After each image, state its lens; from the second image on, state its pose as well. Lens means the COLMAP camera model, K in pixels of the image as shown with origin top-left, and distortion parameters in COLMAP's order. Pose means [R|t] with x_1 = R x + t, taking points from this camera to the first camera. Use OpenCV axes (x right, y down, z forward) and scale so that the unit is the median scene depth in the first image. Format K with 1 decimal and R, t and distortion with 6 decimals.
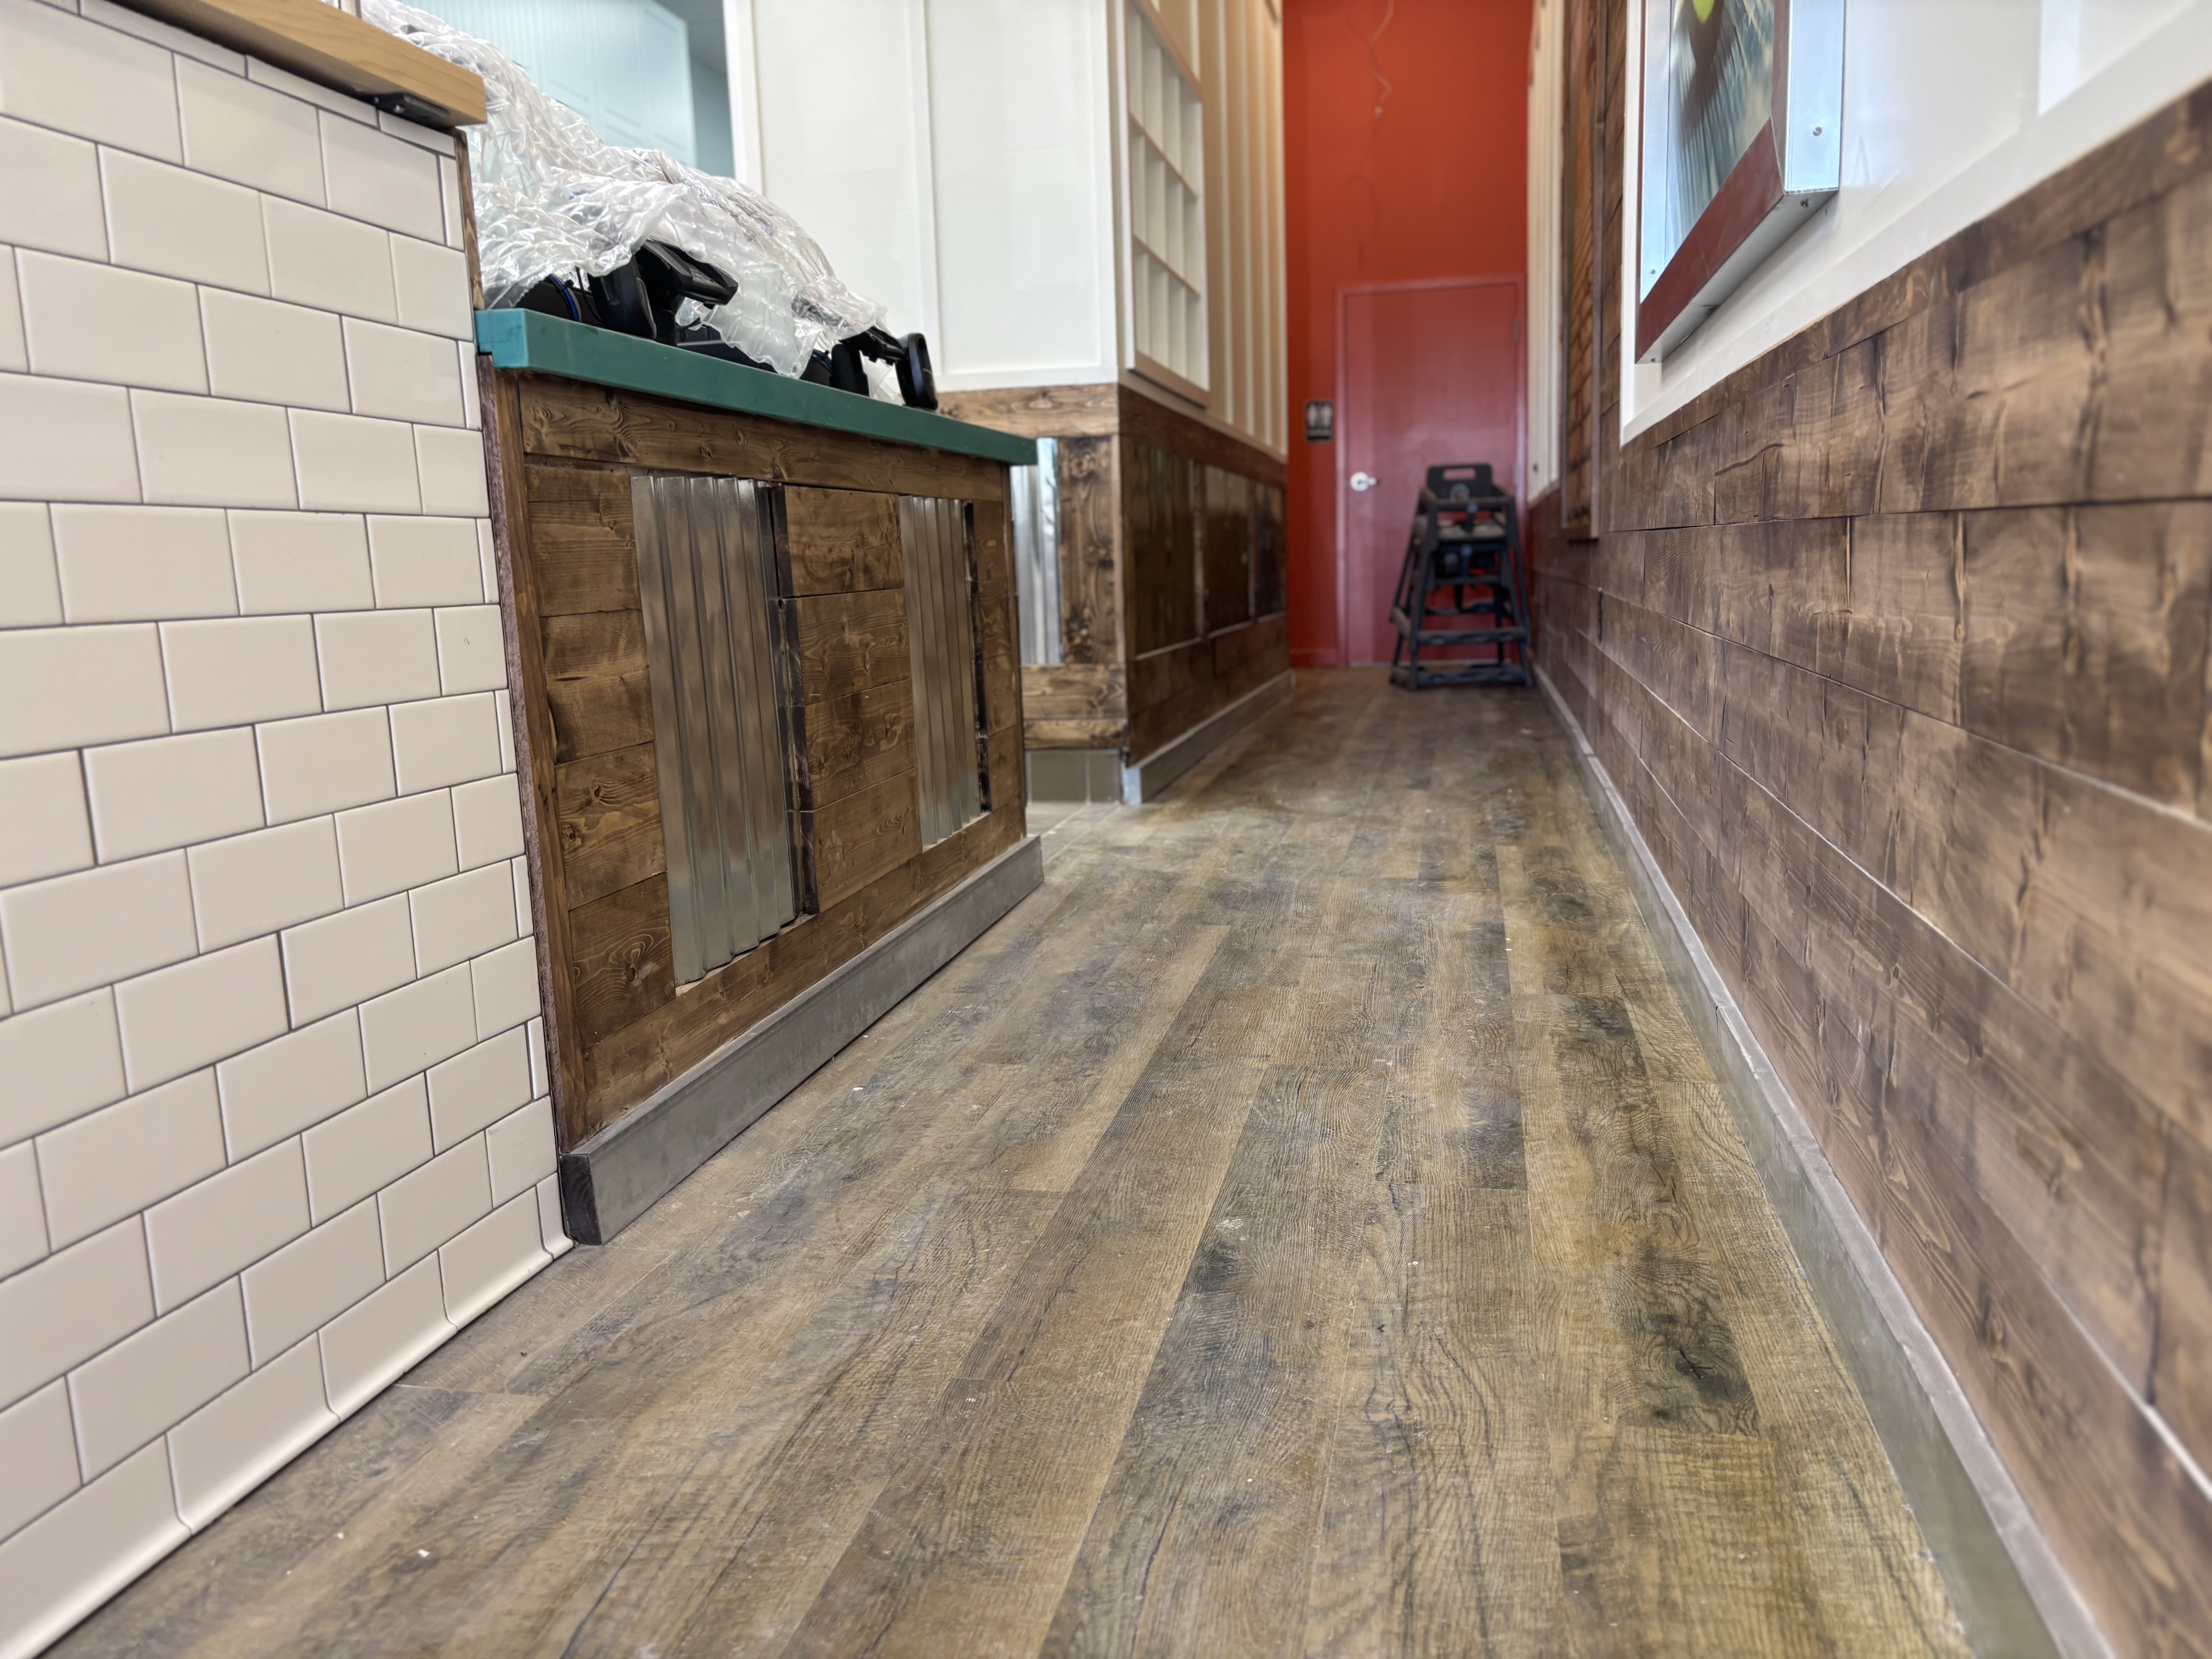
lens RADIAL K [[1651.9, 0, 1099.4], [0, 1651.9, 821.3], [0, 0, 1]] dist [0.007667, -0.014353]
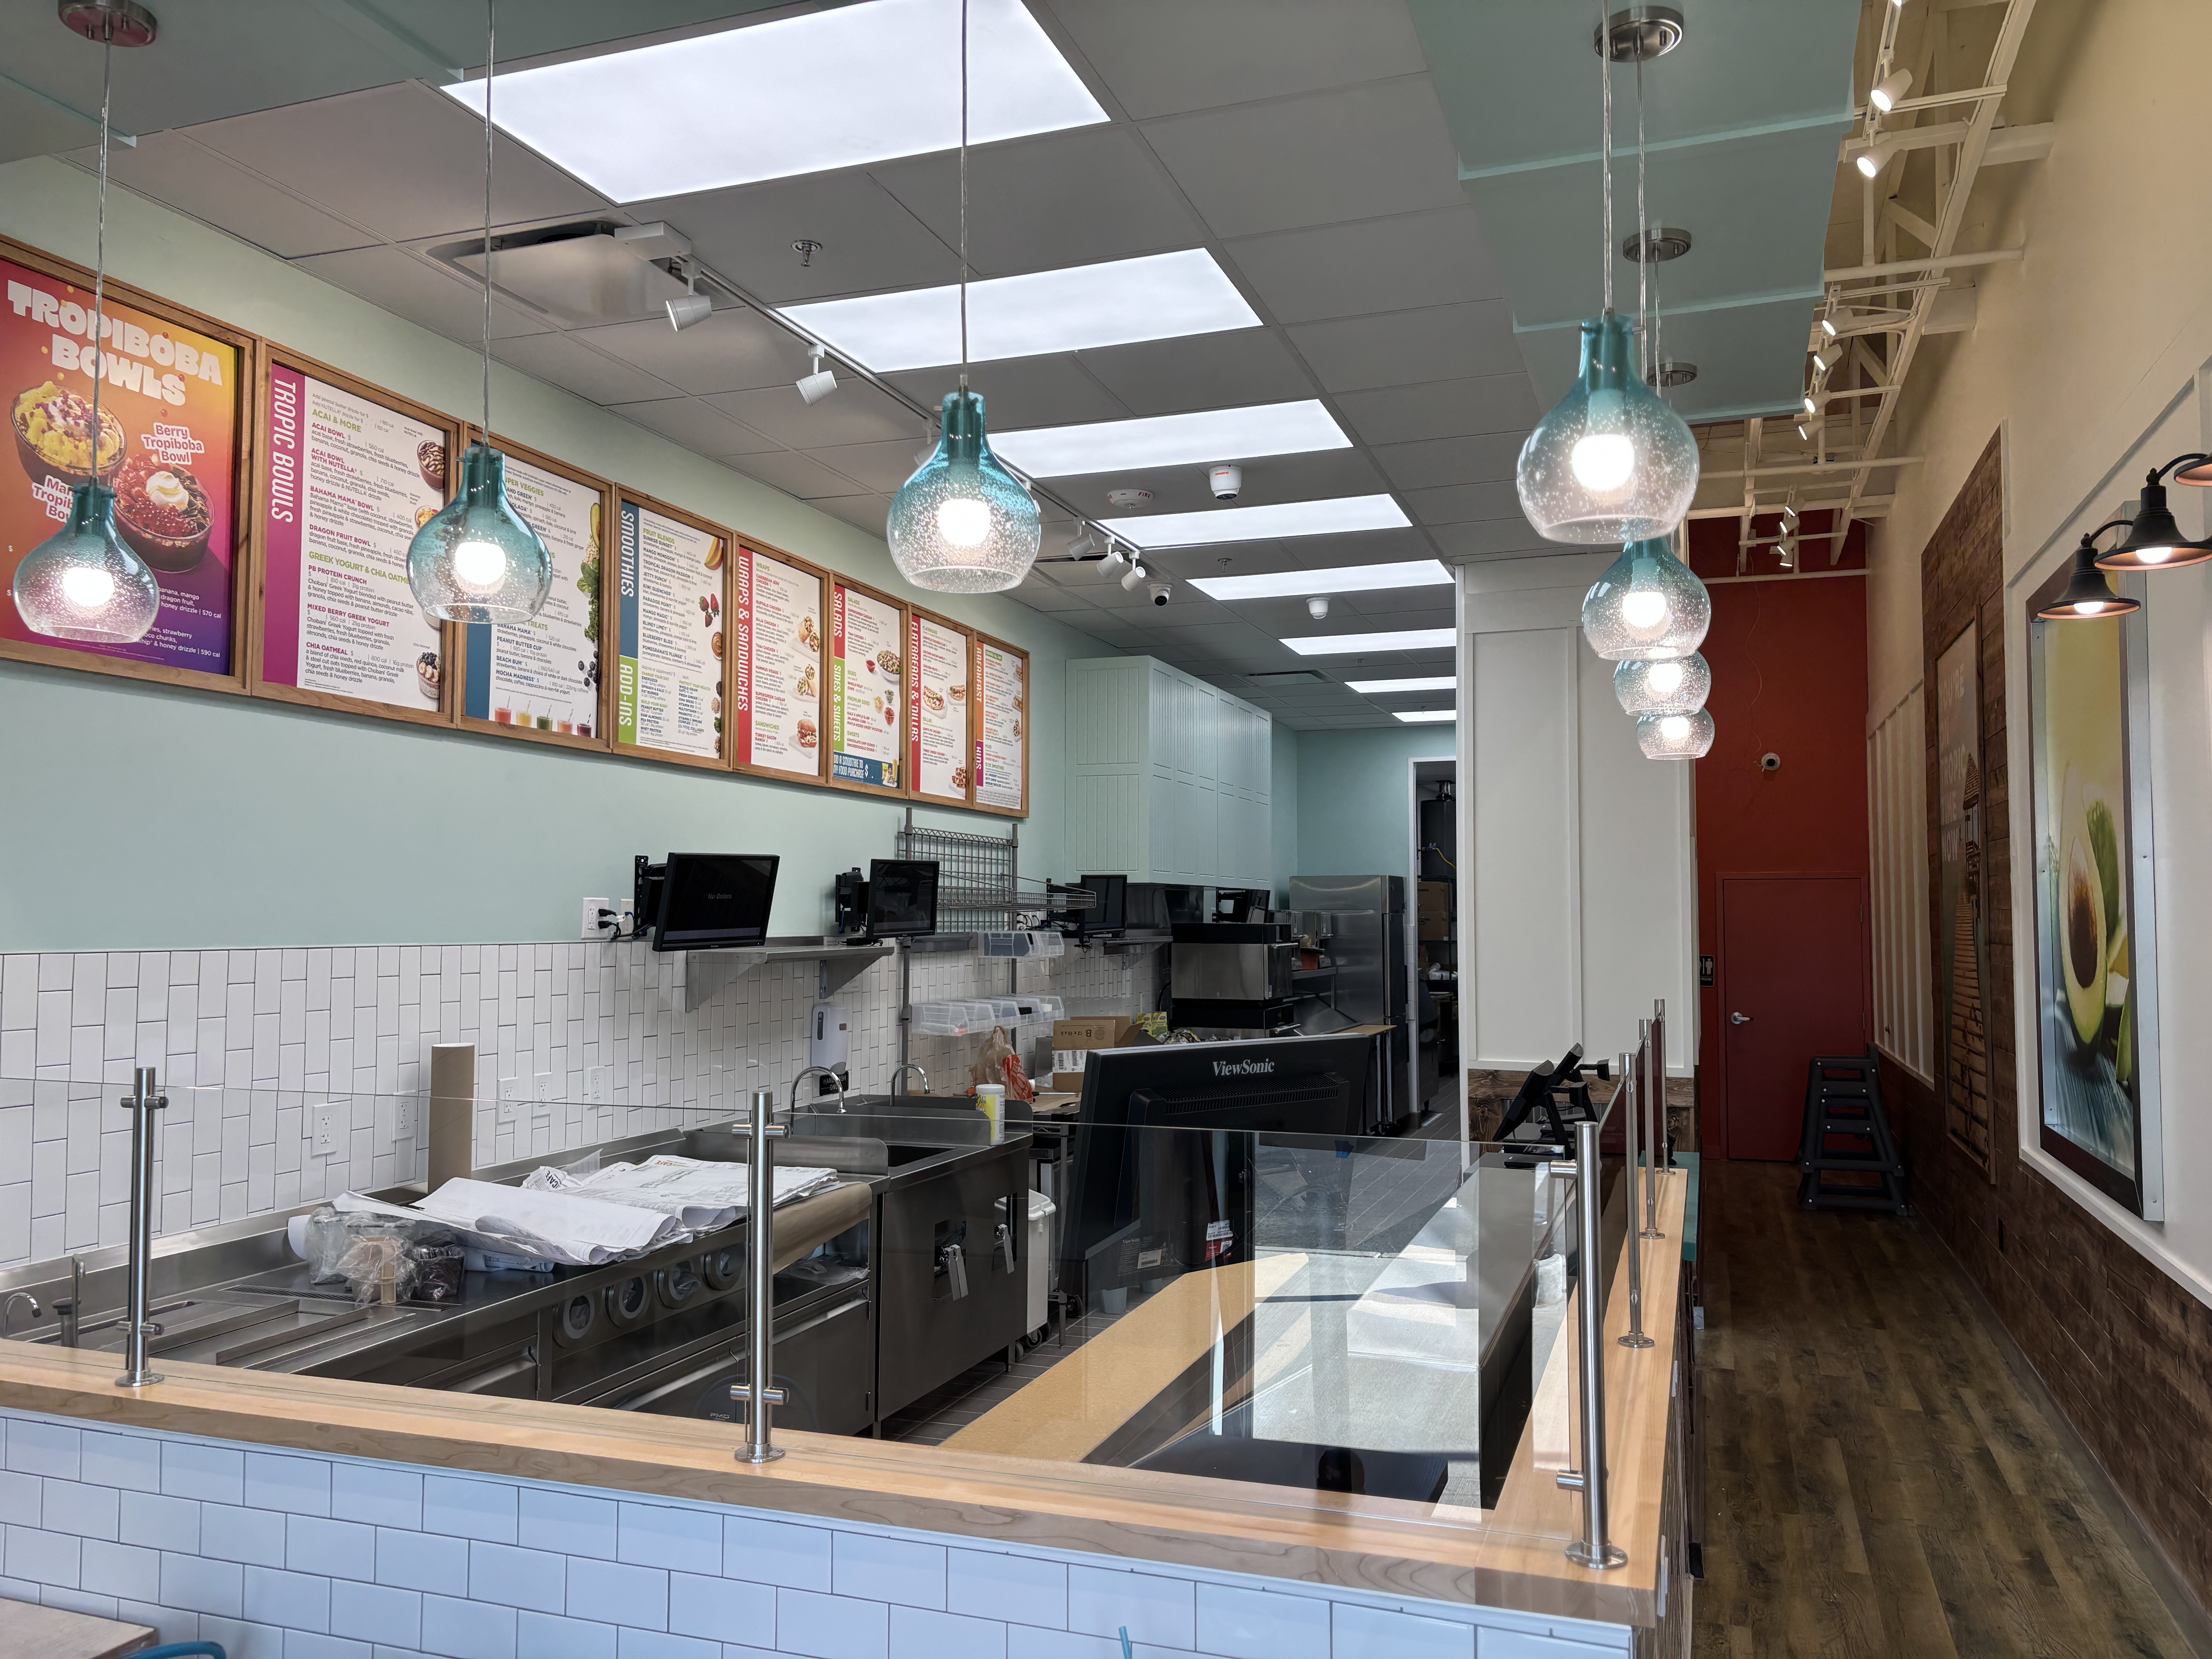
lens RADIAL K [[1651.9, 0, 1122.3], [0, 1651.9, 839.7], [0, 0, 1]] dist [0.007667, -0.014353]
pose [[0.991271, 0.027505, -0.128936, -0.859746], [-0.053449, 0.977860, -0.202318, -0.307735], [0.120517, 0.207443, 0.970795, -1.853917]]
